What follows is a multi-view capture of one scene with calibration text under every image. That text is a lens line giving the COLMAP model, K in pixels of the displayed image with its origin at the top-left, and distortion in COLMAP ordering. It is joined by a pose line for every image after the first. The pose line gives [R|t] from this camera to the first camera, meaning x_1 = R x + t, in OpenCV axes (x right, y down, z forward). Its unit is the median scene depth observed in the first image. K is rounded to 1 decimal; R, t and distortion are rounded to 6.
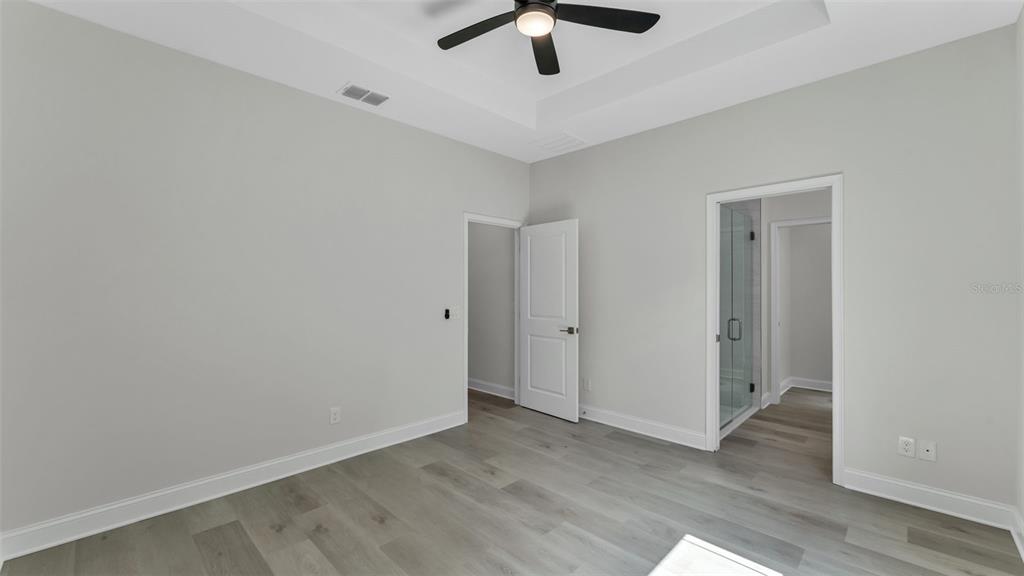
lens RADIAL K [[413.3, 0, 508.3], [0, 413.3, 288.1], [0, 0, 1]] dist [-0.001333, -0.000043]
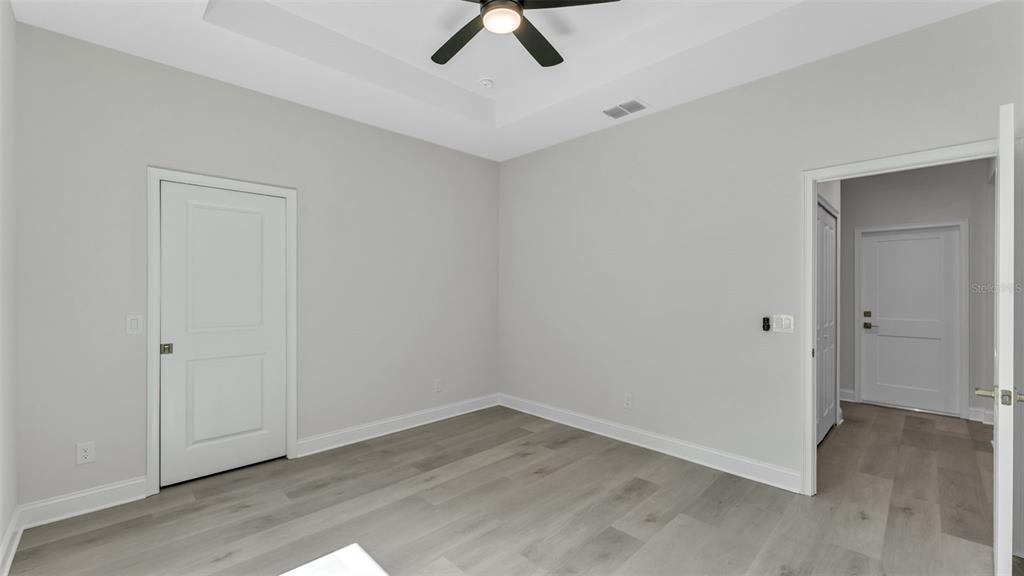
lens RADIAL K [[413.3, 0, 509.3], [0, 413.3, 289.5], [0, 0, 1]] dist [-0.001333, -0.000043]
pose [[-0.020707, -0.000223, -0.999786, 0.811837], [0.001690, 0.999999, -0.000258, 0.003929], [0.999784, -0.001695, -0.020706, 0.797212]]
